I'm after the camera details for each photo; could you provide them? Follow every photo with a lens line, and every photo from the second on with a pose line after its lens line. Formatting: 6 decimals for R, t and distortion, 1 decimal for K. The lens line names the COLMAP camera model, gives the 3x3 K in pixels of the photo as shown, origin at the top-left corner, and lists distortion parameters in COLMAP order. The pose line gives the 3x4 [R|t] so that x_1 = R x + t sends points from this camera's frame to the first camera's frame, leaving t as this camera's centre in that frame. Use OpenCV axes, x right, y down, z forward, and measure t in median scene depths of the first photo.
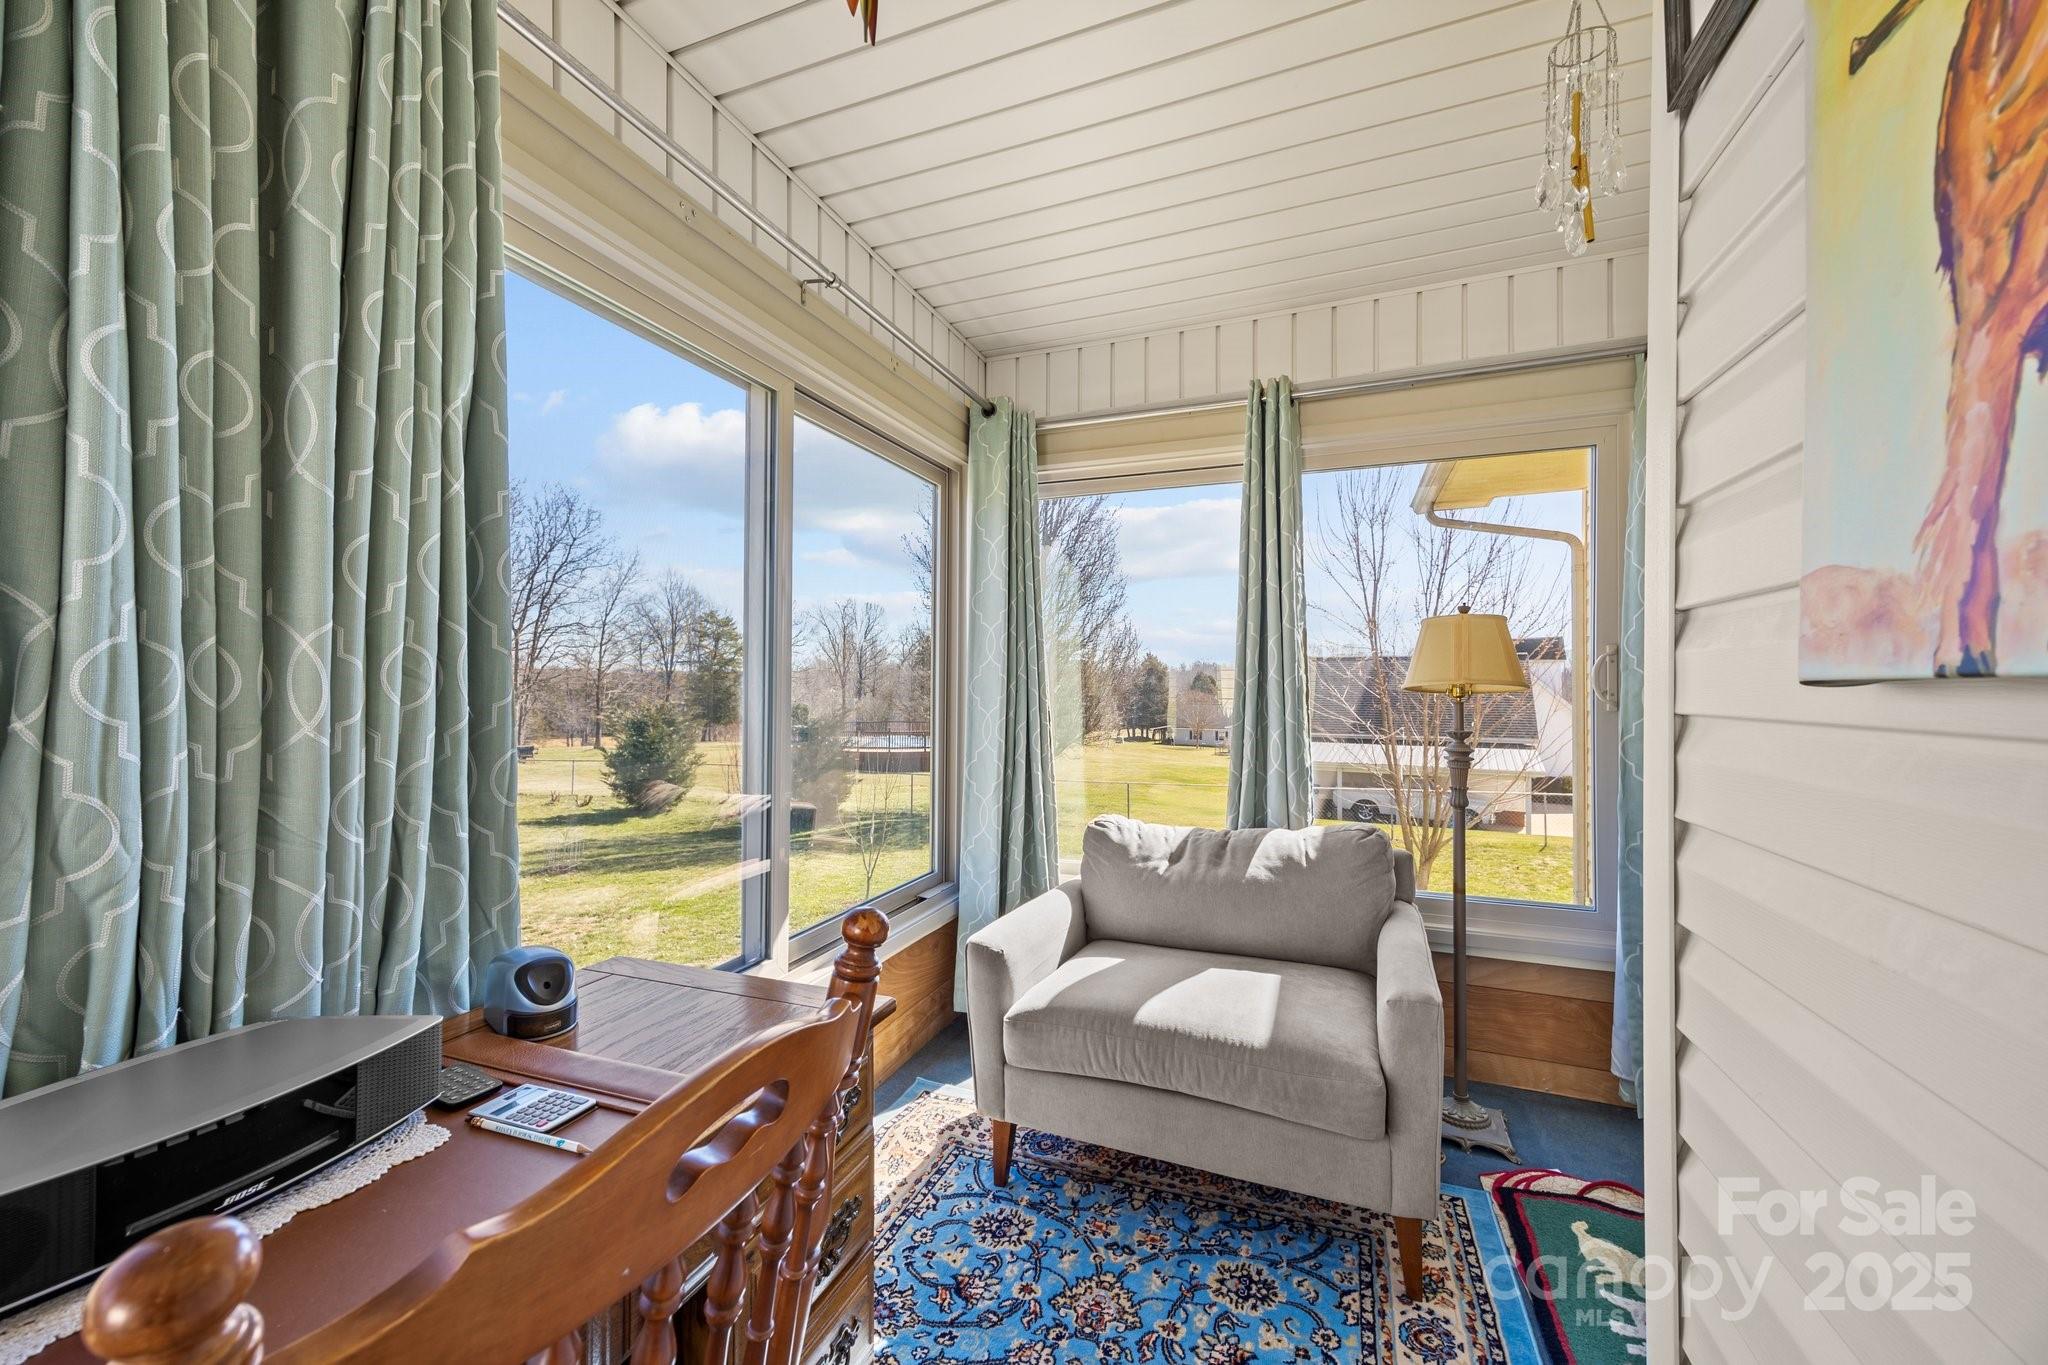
lens RADIAL K [[788.6, 0, 1015.3], [0, 788.6, 681.0], [0, 0, 1]] dist [-0.000744, -0.001375]
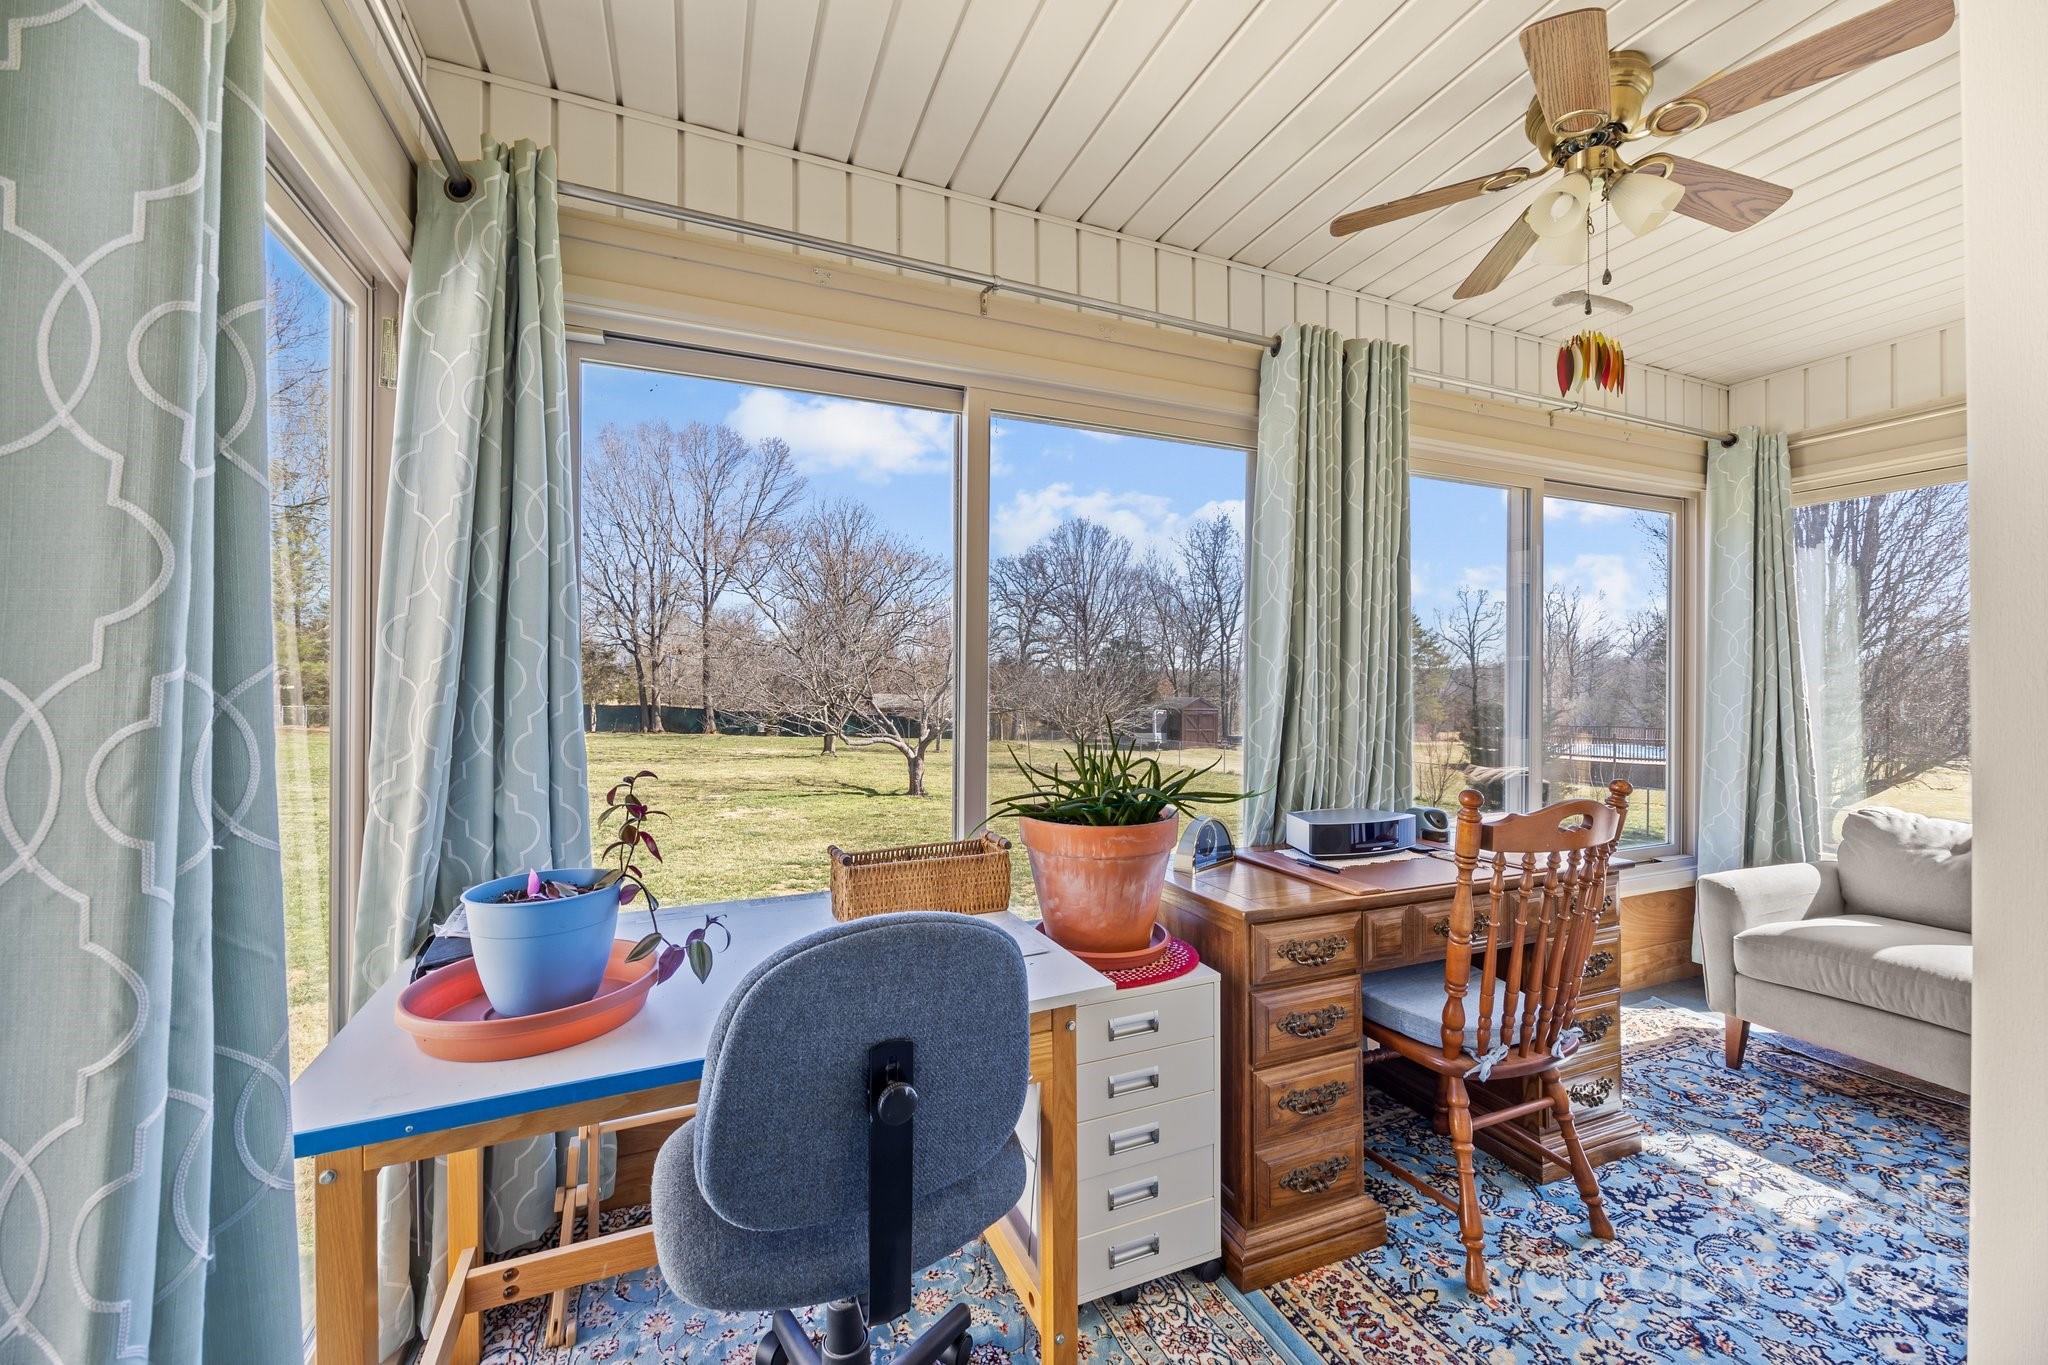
lens RADIAL K [[788.6, 0, 1033.9], [0, 788.6, 679.1], [0, 0, 1]] dist [-0.000744, -0.001375]
pose [[0.702379, -0.004665, -0.711788, 0.088375], [0.004640, 0.999987, -0.001975, -0.005697], [0.711788, -0.001916, 0.702392, -0.658711]]
